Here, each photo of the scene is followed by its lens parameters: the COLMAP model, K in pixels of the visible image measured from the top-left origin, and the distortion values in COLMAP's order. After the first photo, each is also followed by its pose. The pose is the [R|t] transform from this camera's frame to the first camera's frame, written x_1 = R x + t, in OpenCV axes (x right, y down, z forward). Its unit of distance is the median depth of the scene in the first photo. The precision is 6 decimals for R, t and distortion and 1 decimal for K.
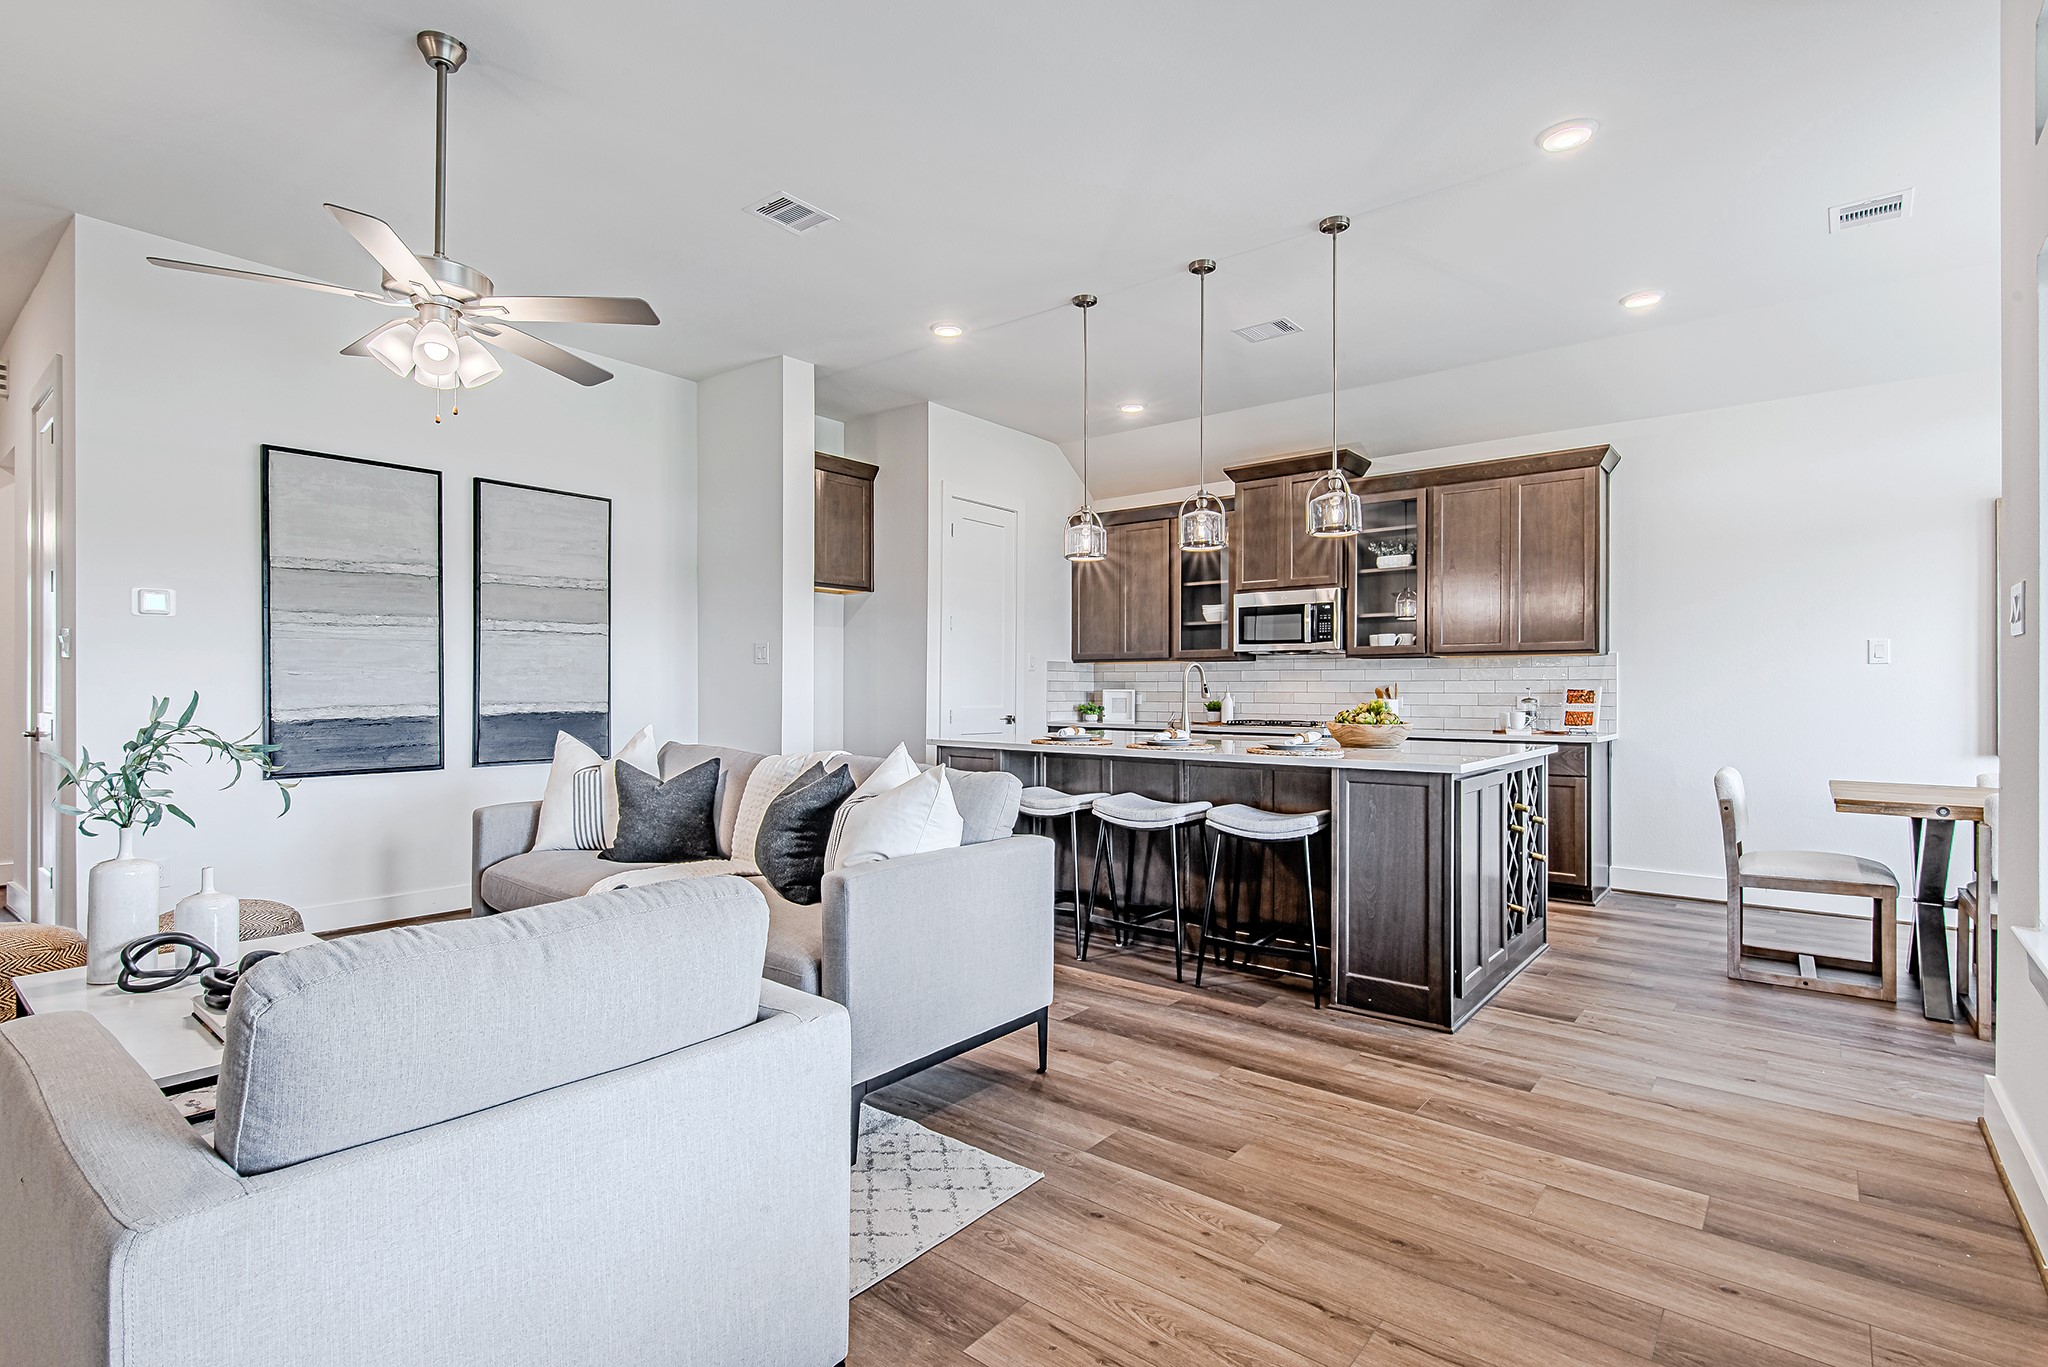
lens RADIAL K [[992.6, 0, 1014.3], [0, 992.6, 686.3], [0, 0, 1]] dist [0.001242, -0.000855]
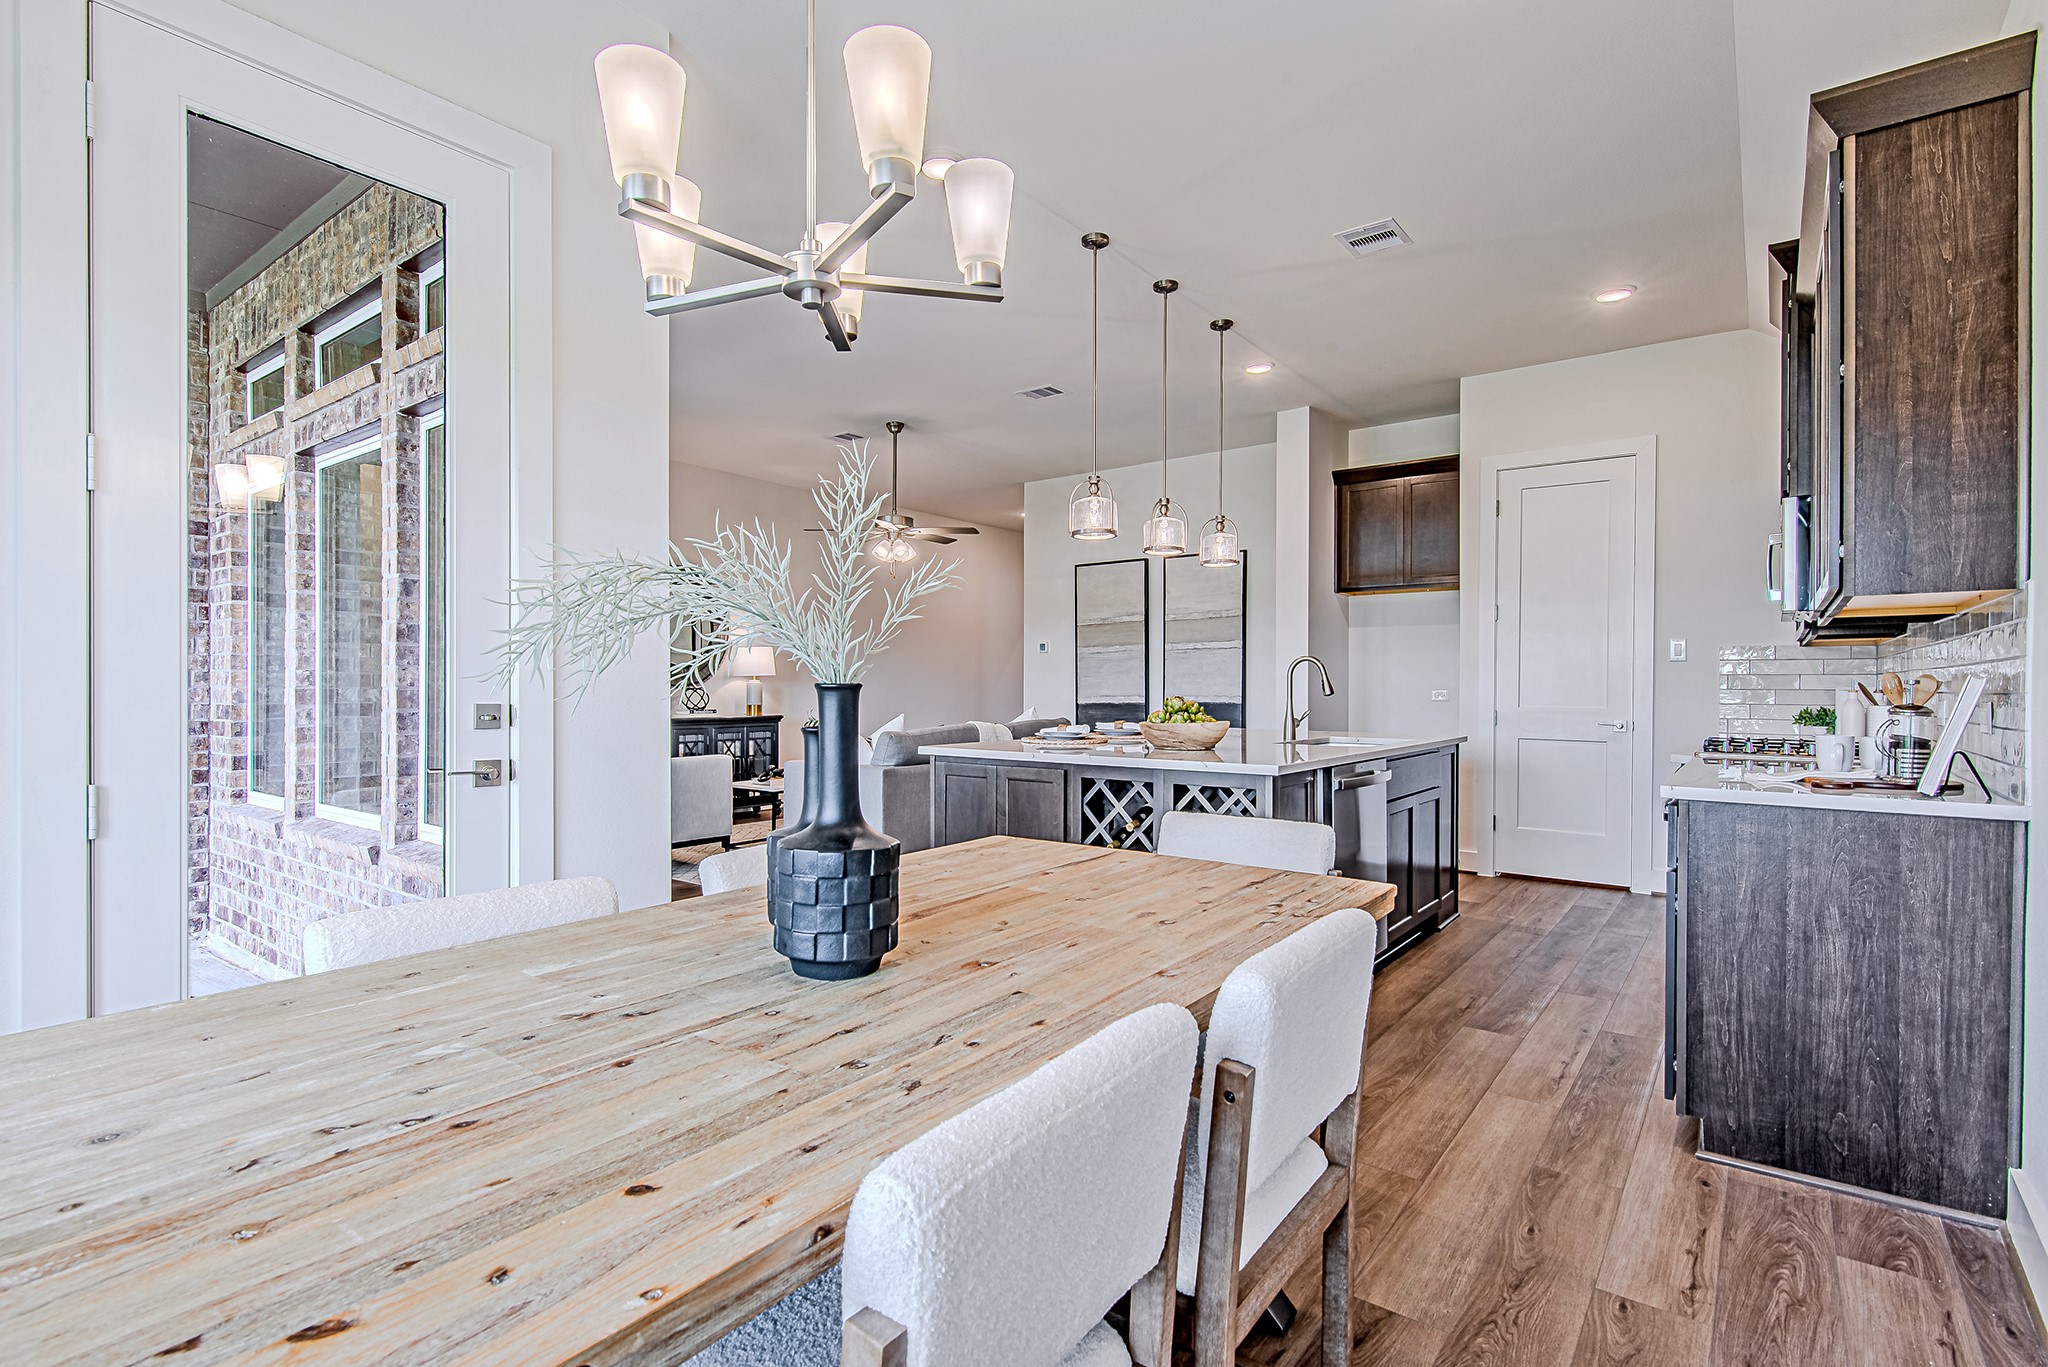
lens RADIAL K [[992.6, 0, 1004.5], [0, 992.6, 696.4], [0, 0, 1]] dist [0.001242, -0.000855]
pose [[0.018585, 0.007291, -0.999801, 1.156100], [0.001723, 0.999972, 0.007324, 0.006857], [0.999826, -0.001859, 0.018572, 0.753202]]
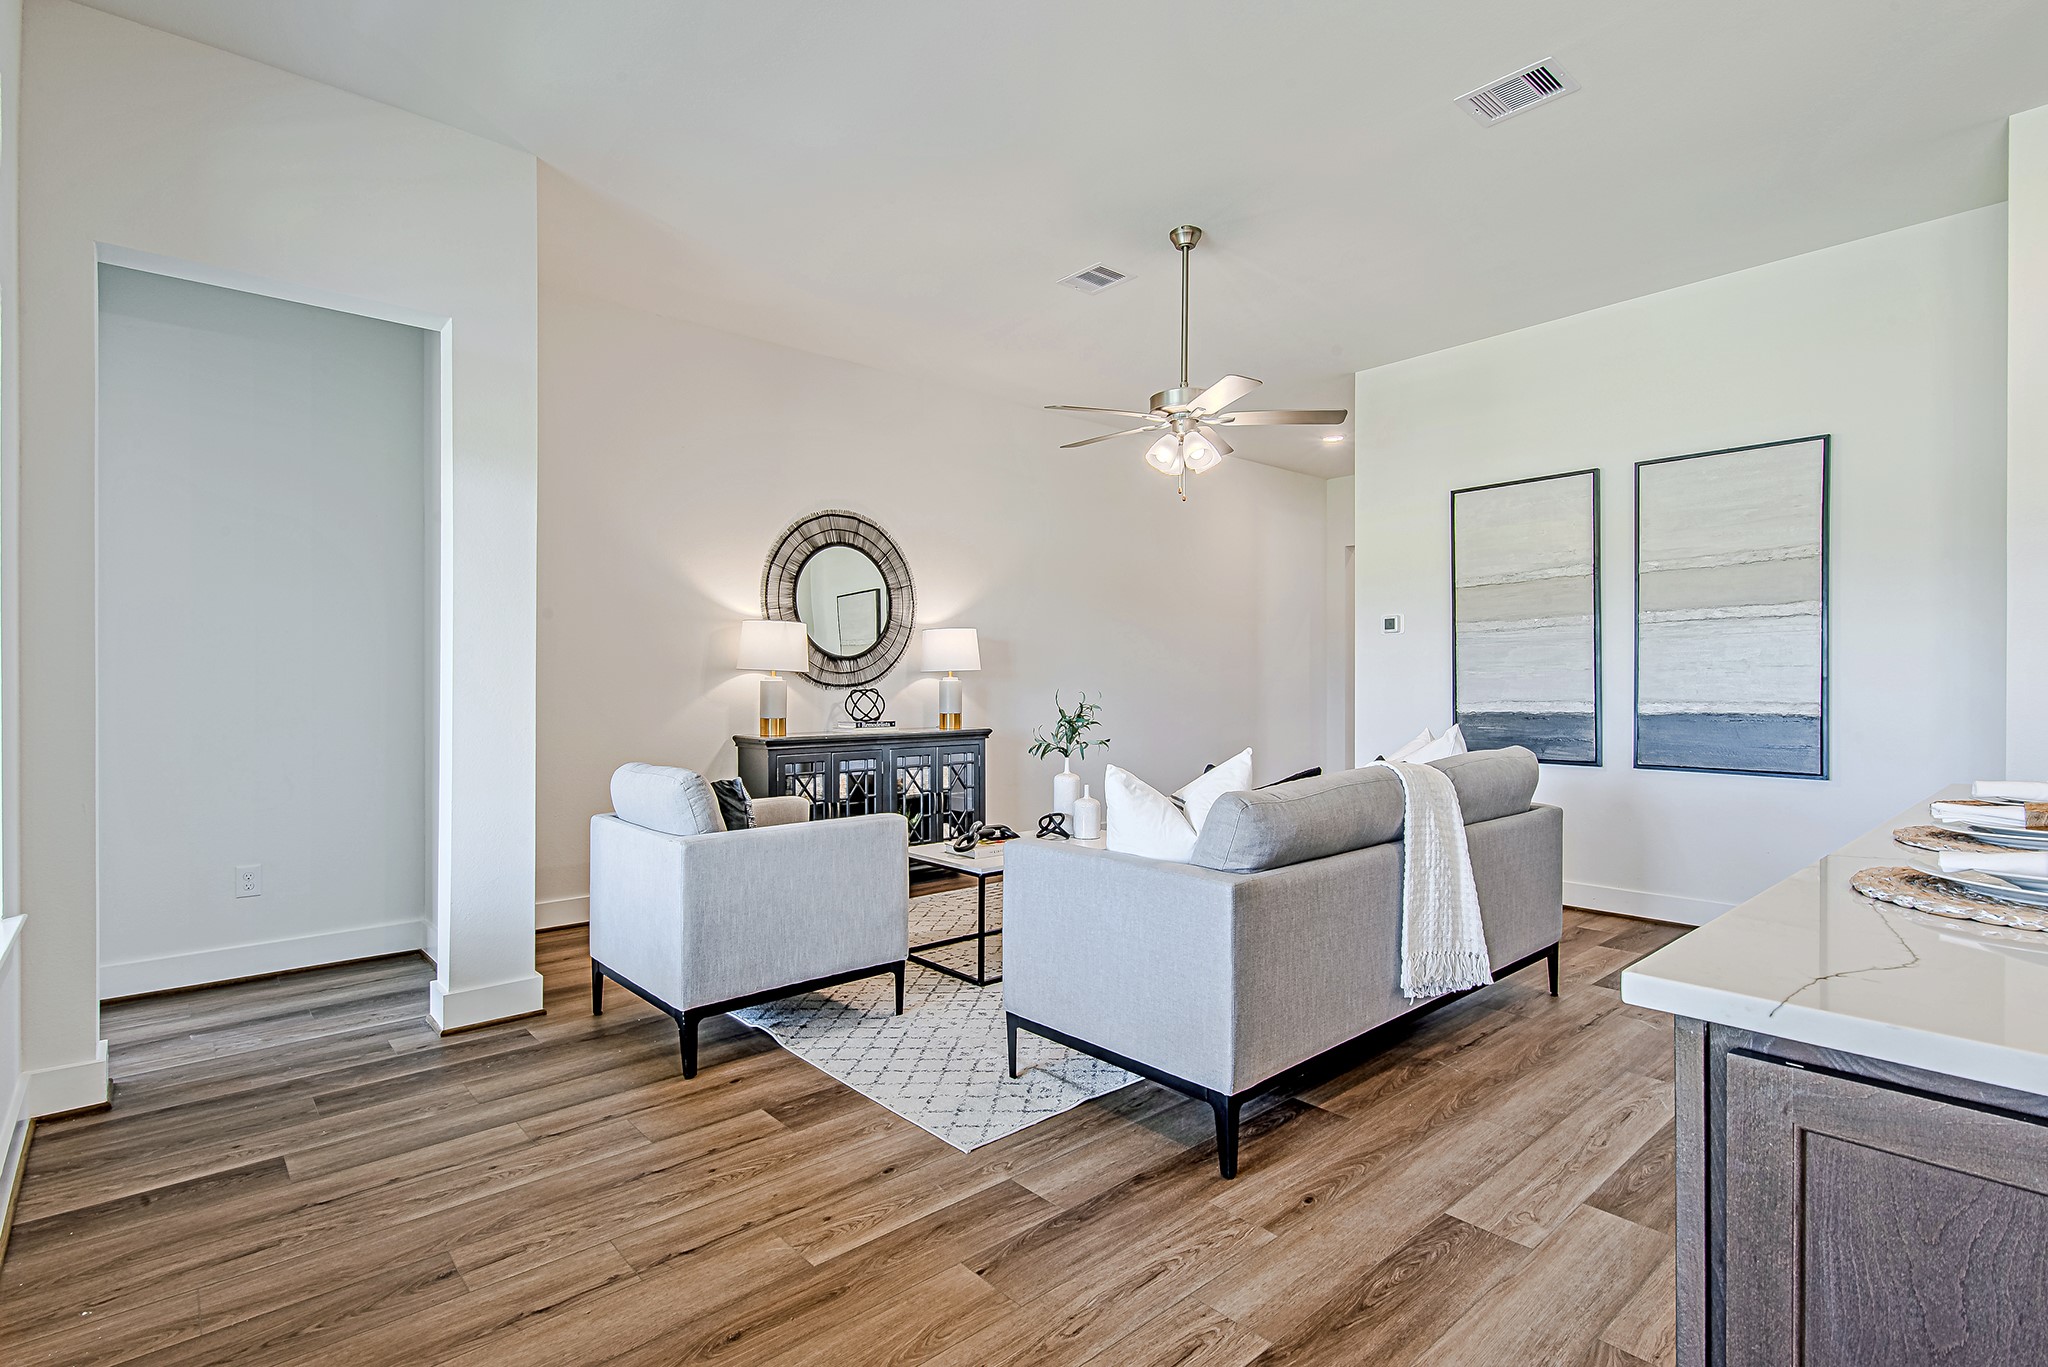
lens RADIAL K [[992.6, 0, 1004.4], [0, 992.6, 677.6], [0, 0, 1]] dist [0.001242, -0.000855]
pose [[-0.178077, -0.006283, -0.983997, 0.528332], [0.003408, 0.999970, -0.007002, -0.000789], [0.984011, -0.004601, -0.178050, 0.613505]]
